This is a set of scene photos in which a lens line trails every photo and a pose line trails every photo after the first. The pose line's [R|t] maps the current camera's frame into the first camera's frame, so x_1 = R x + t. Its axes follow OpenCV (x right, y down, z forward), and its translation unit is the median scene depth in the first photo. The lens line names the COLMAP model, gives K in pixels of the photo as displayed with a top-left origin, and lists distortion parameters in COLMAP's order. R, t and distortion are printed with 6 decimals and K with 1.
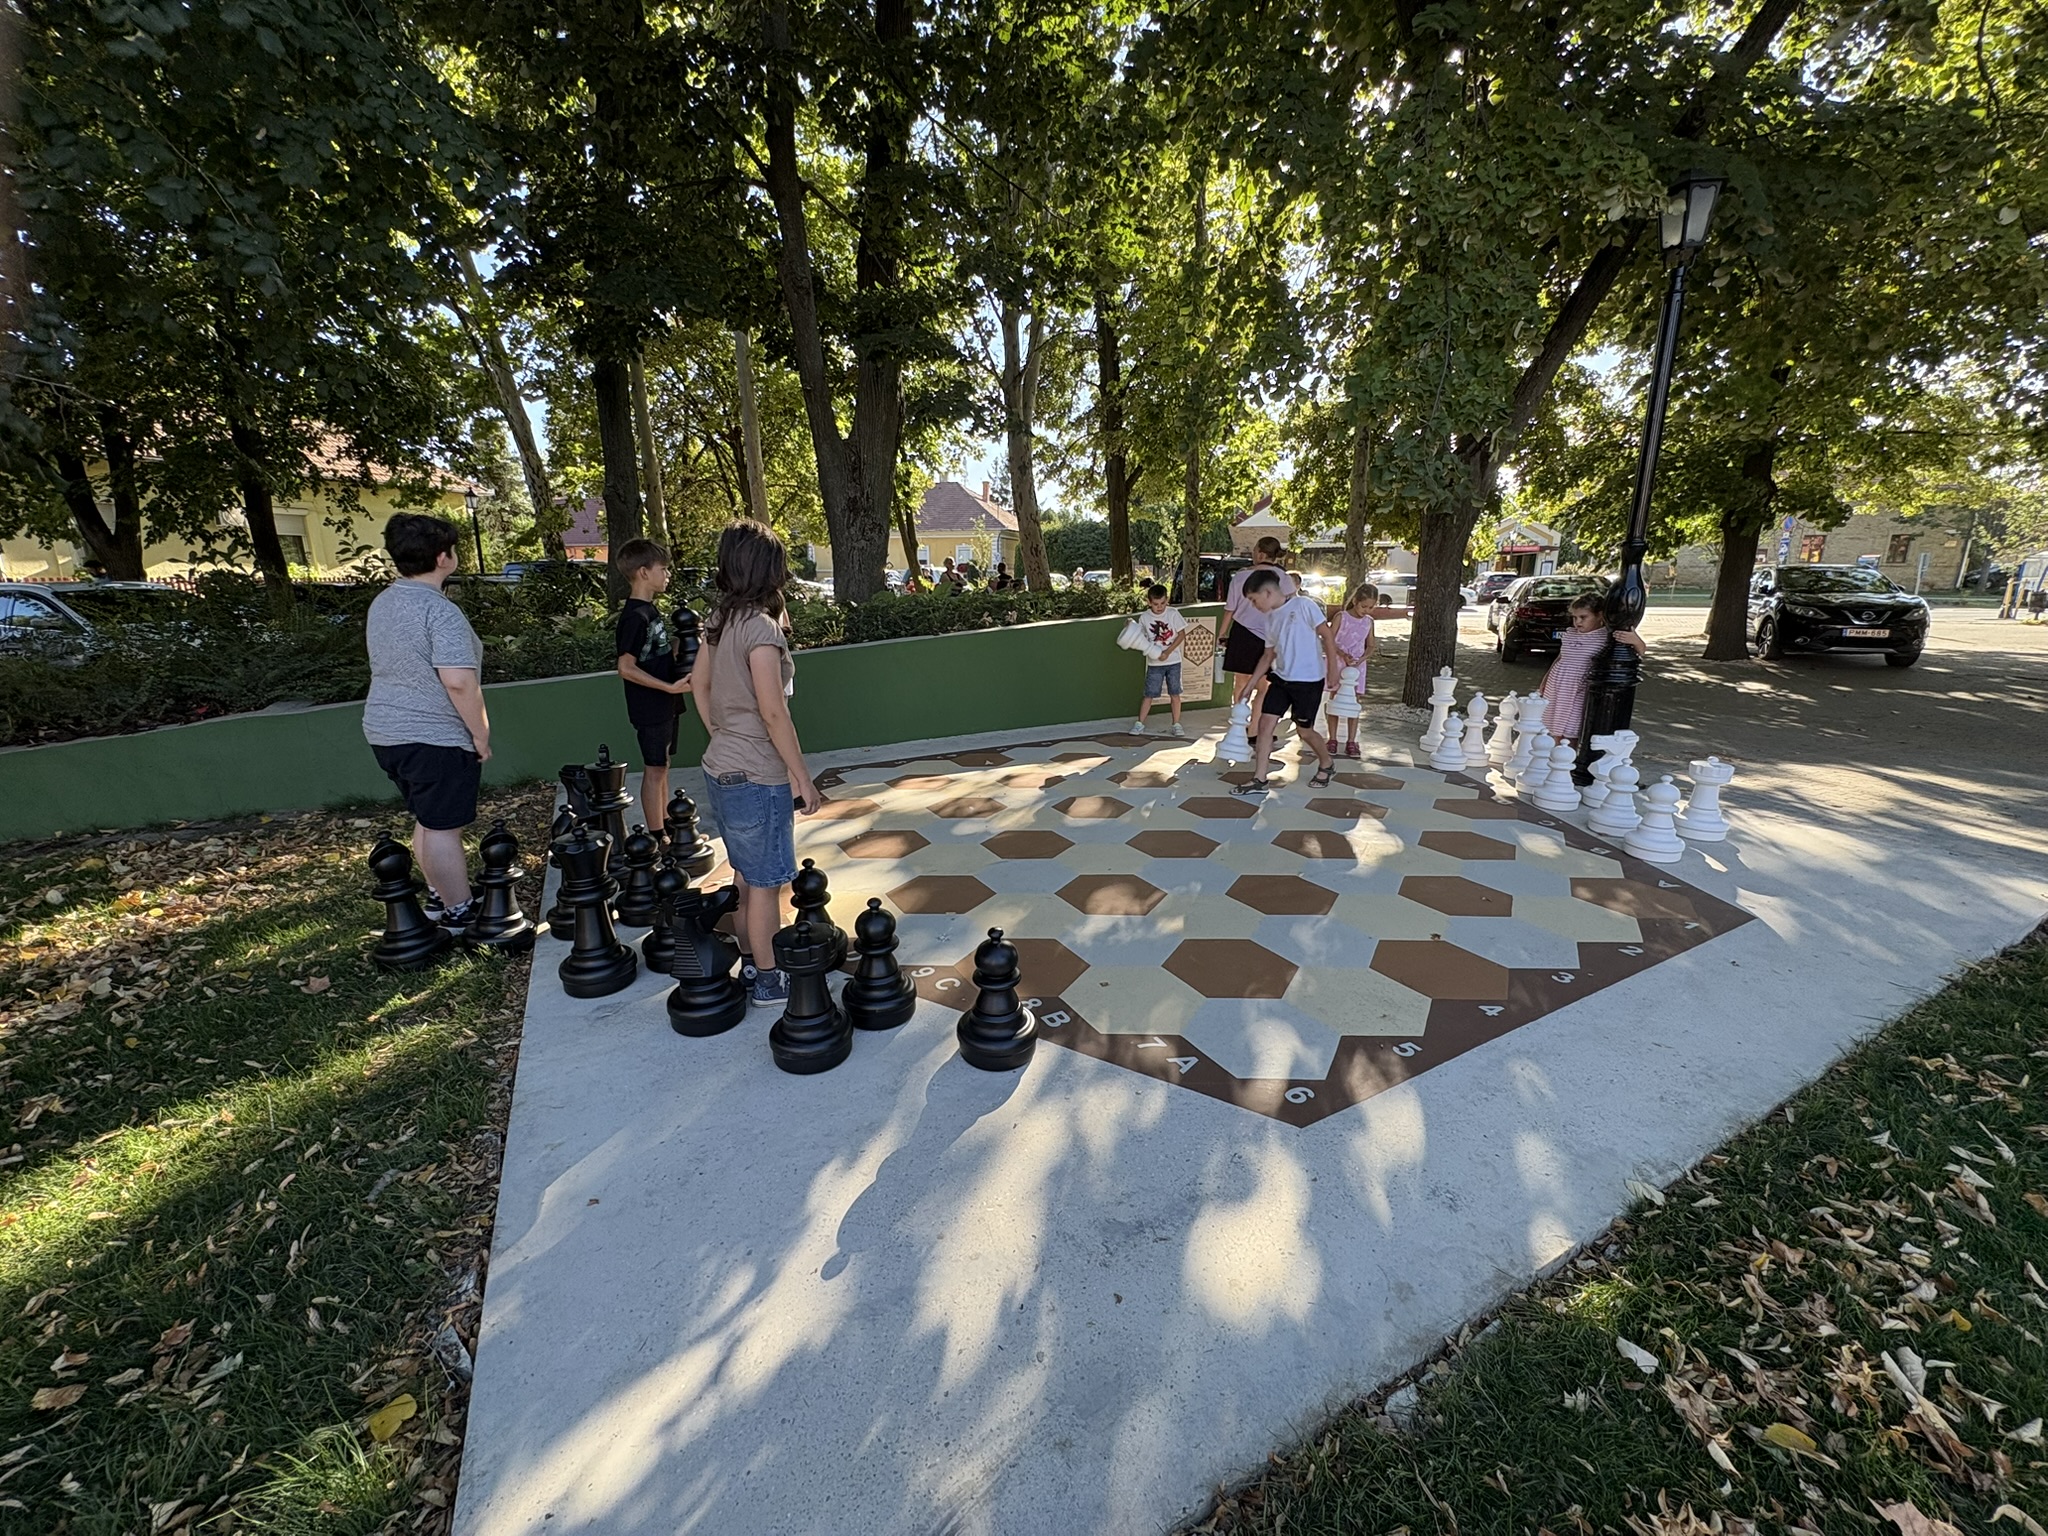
lens RADIAL K [[808.5, 0, 1026.1], [0, 808.5, 768.9], [0, 0, 1]] dist [-0.001593, 0.000143]
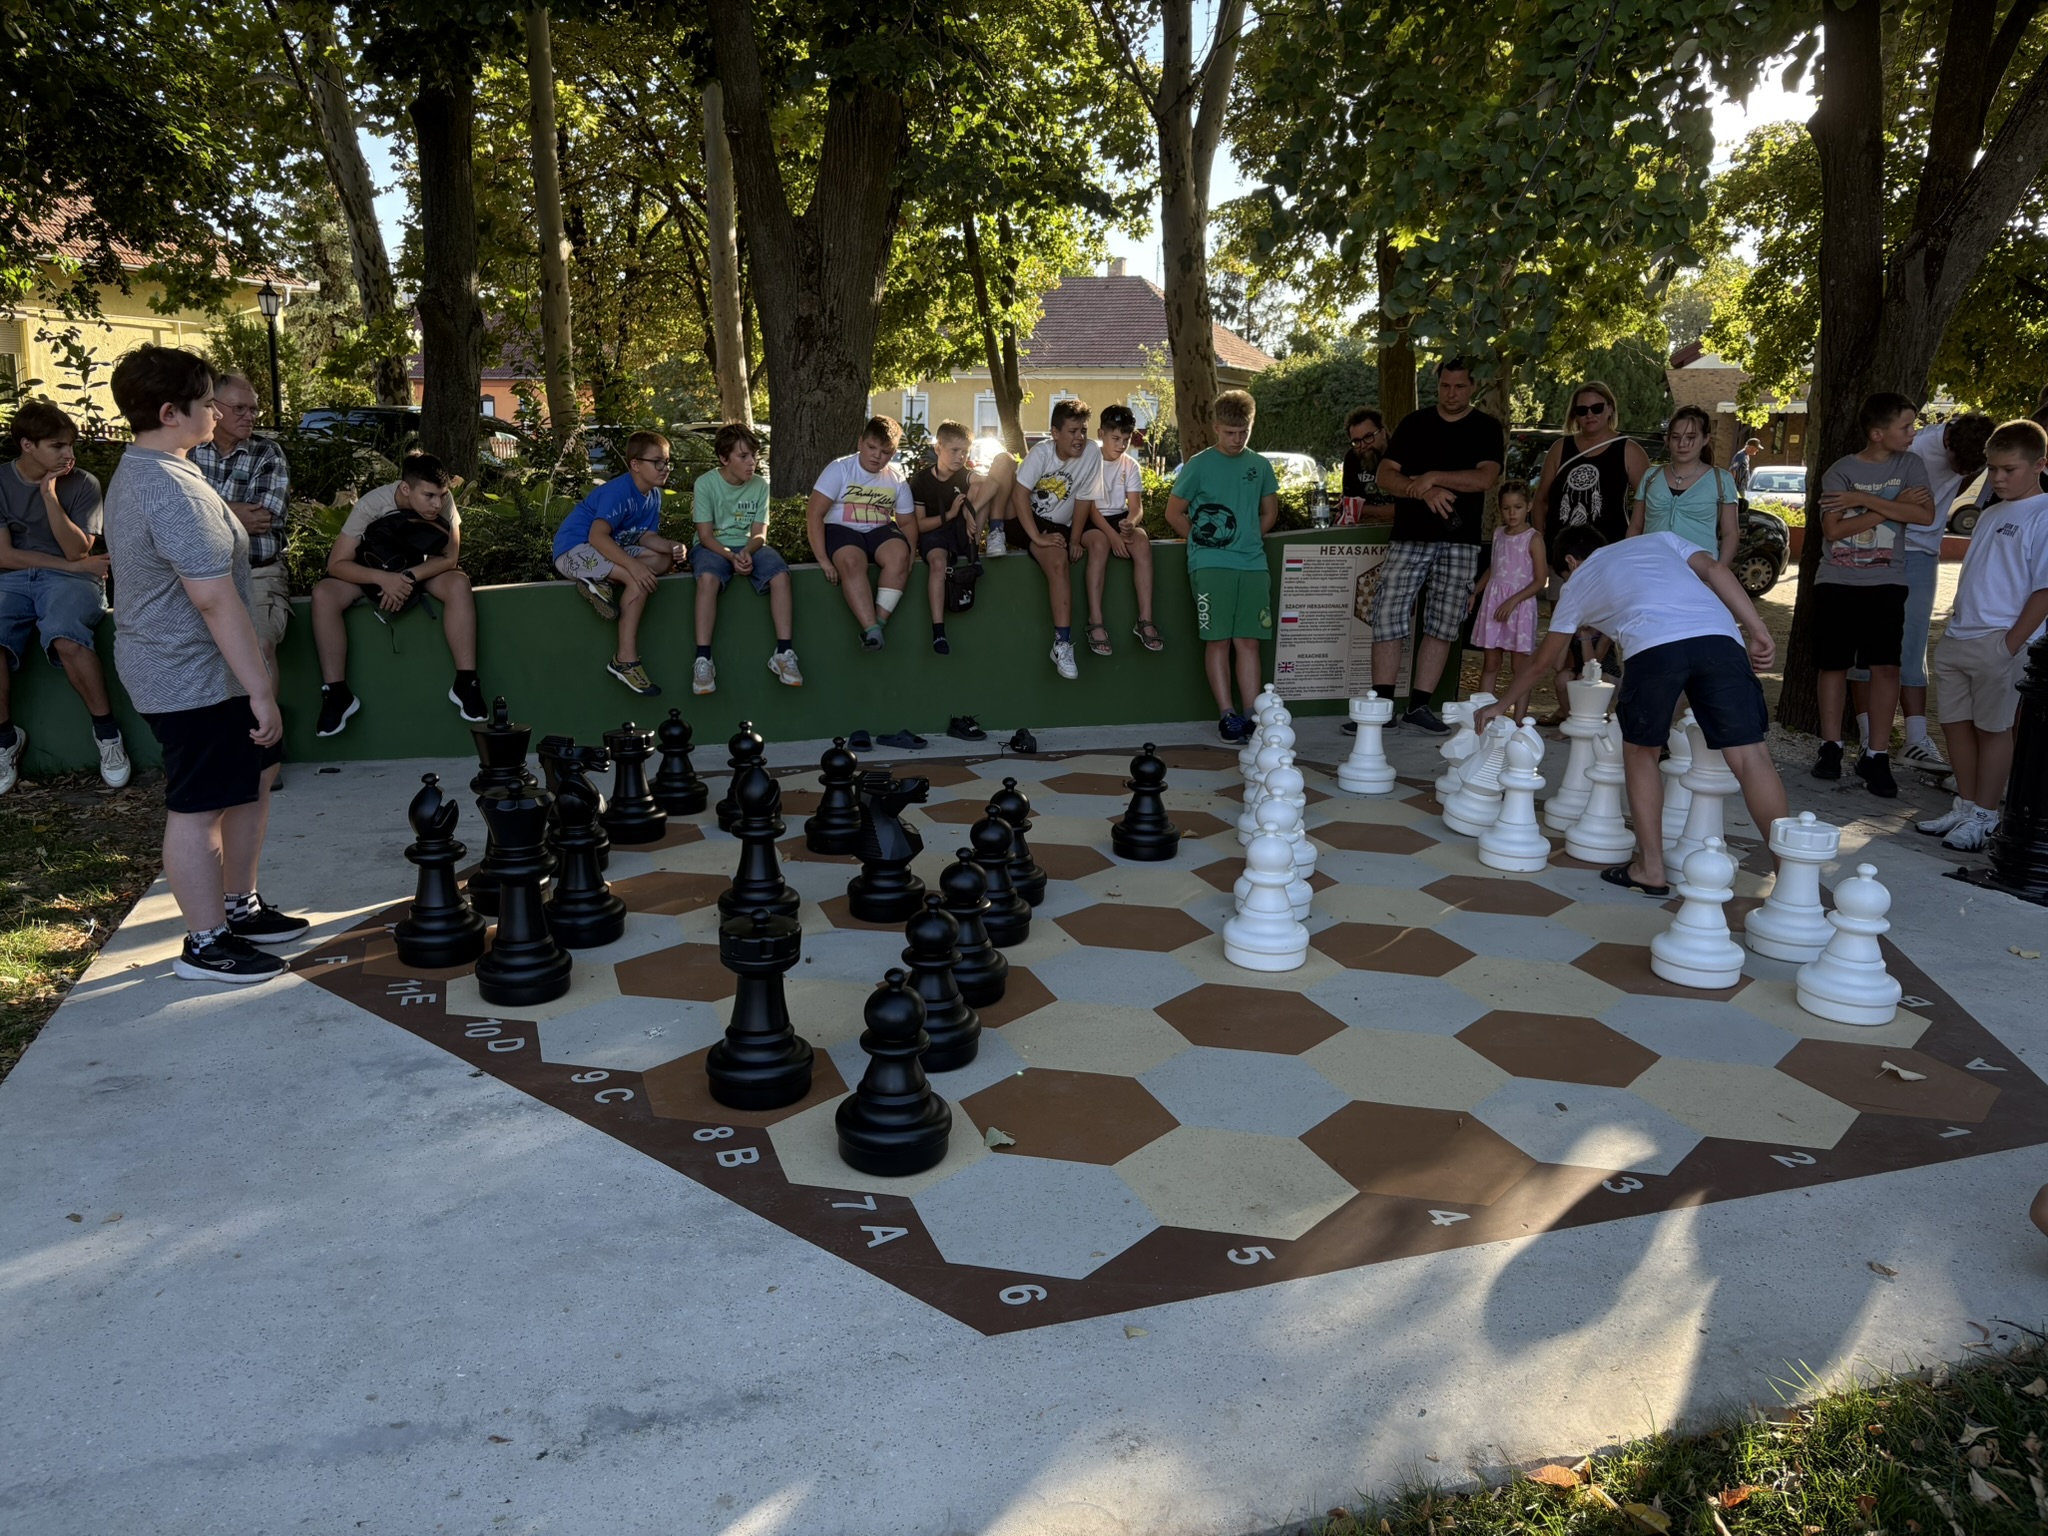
lens RADIAL K [[1537.4, 0, 1017.1], [0, 1537.4, 771.2], [0, 0, 1]] dist [0.020648, -0.020548]
pose [[0.985791, 0.060527, -0.156691, 0.056792], [-0.065028, 0.997601, -0.023755, 0.002453], [0.154877, 0.033607, 0.987362, -0.024229]]
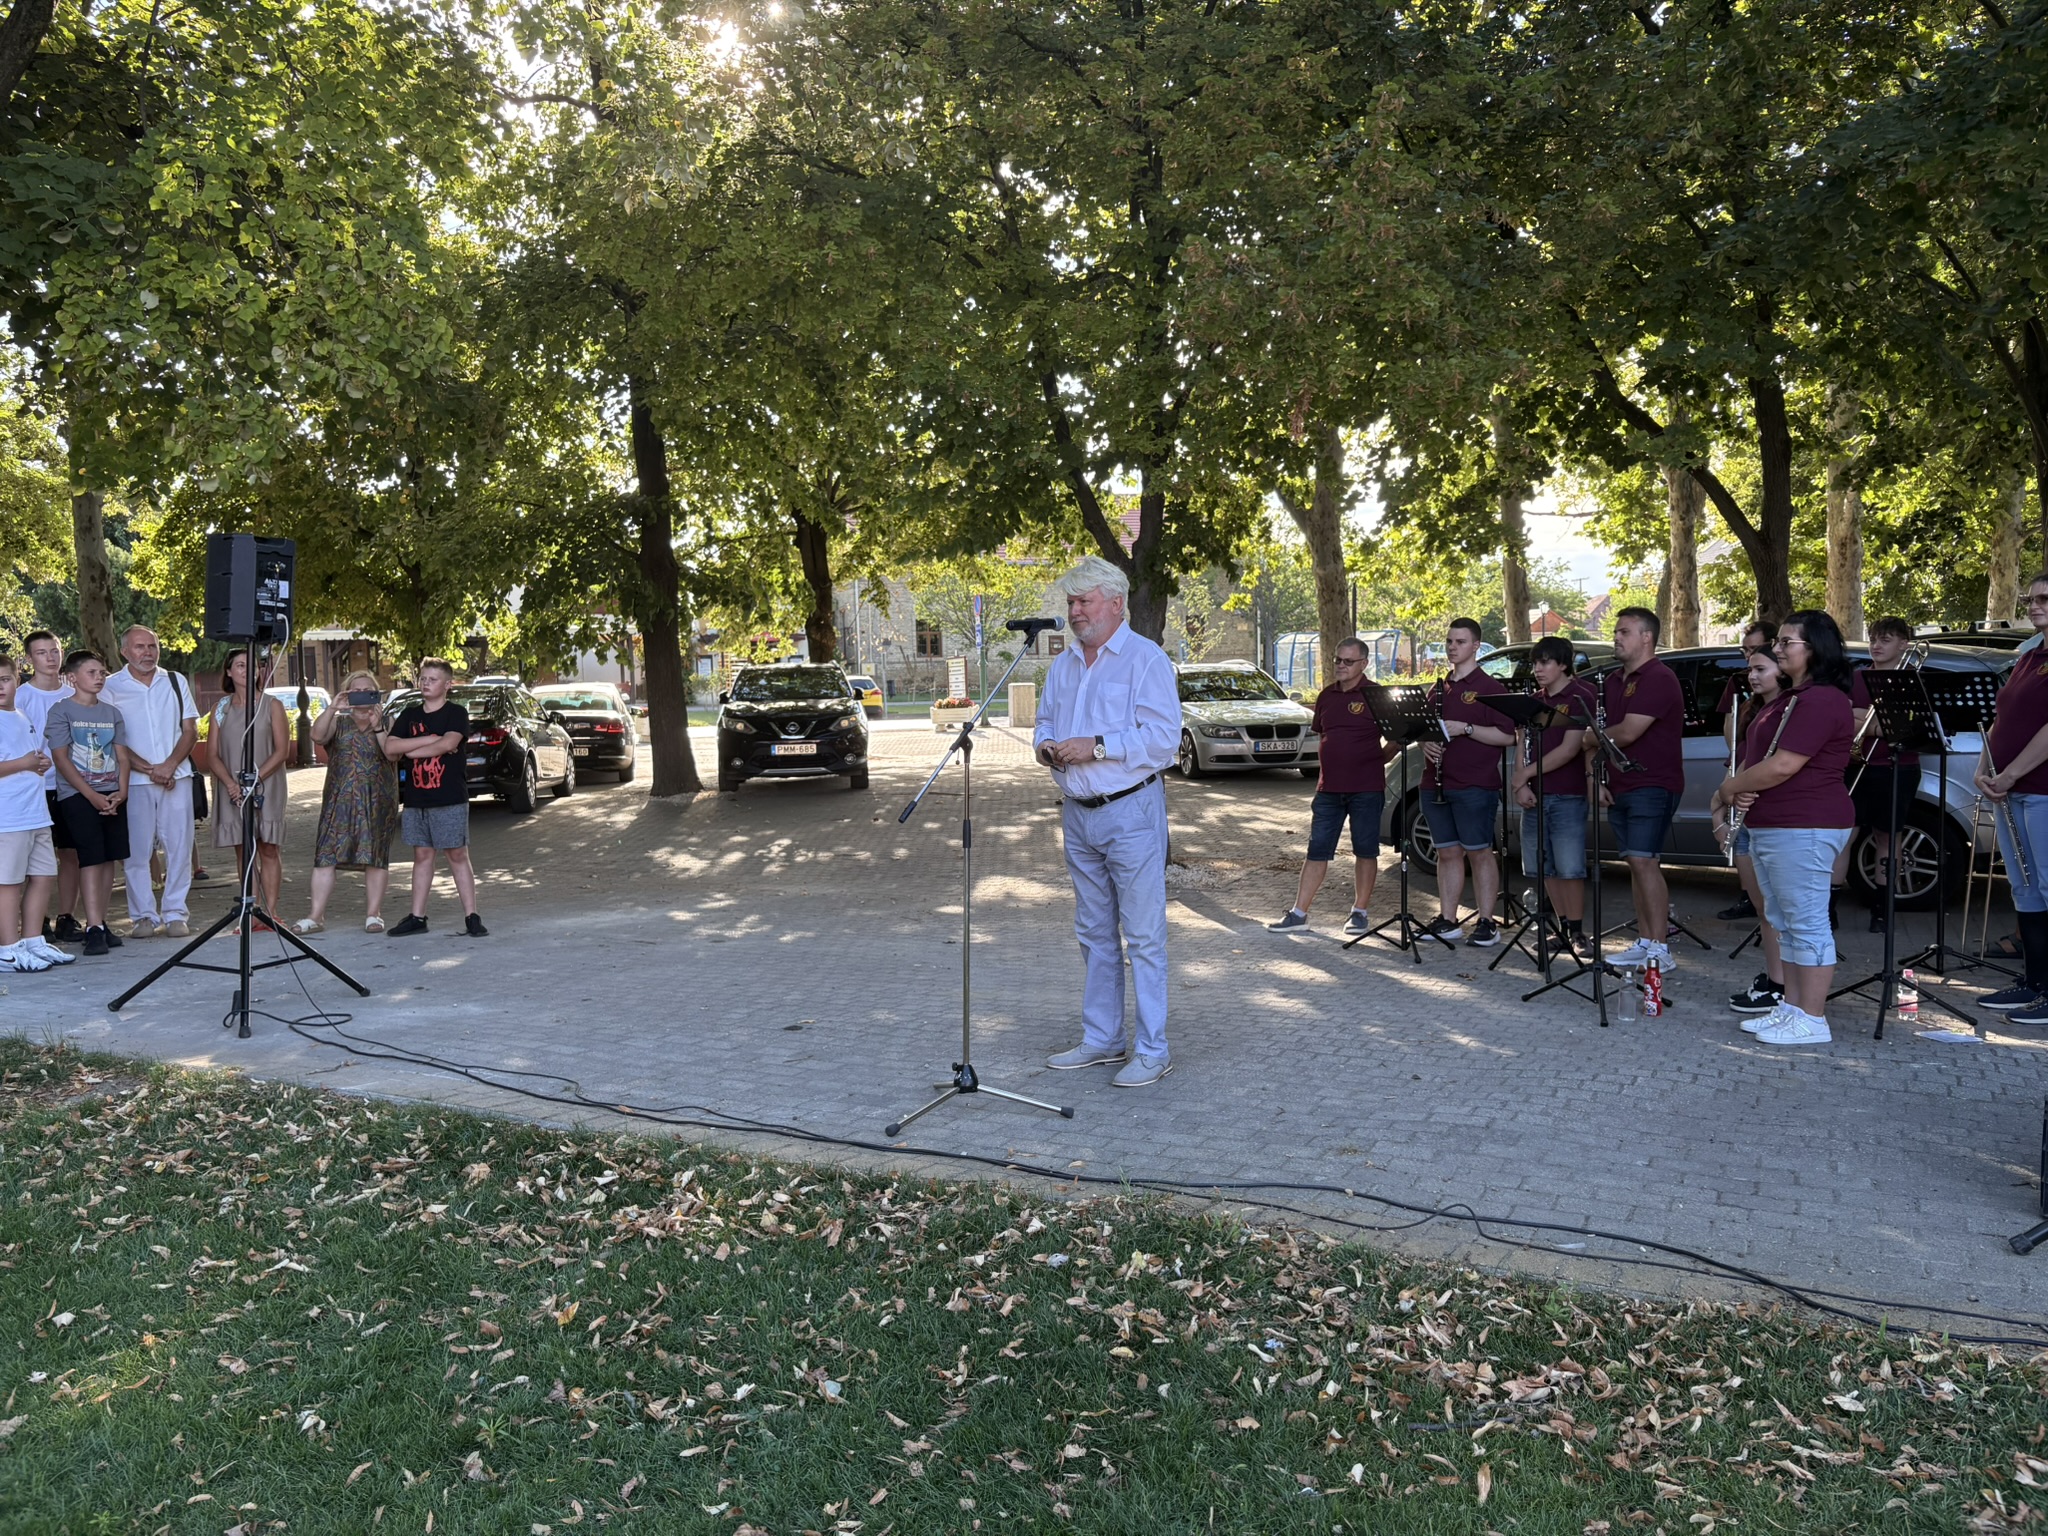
lens RADIAL K [[1542.3, 0, 1001.3], [0, 1542.3, 768.5], [0, 0, 1]] dist [0.050779, -0.057232]
pose [[0.822729, -0.056026, 0.565665, 0.235839], [0.156973, 0.978828, -0.131361, 0.046993], [-0.546329, 0.196869, 0.814105, -0.194827]]
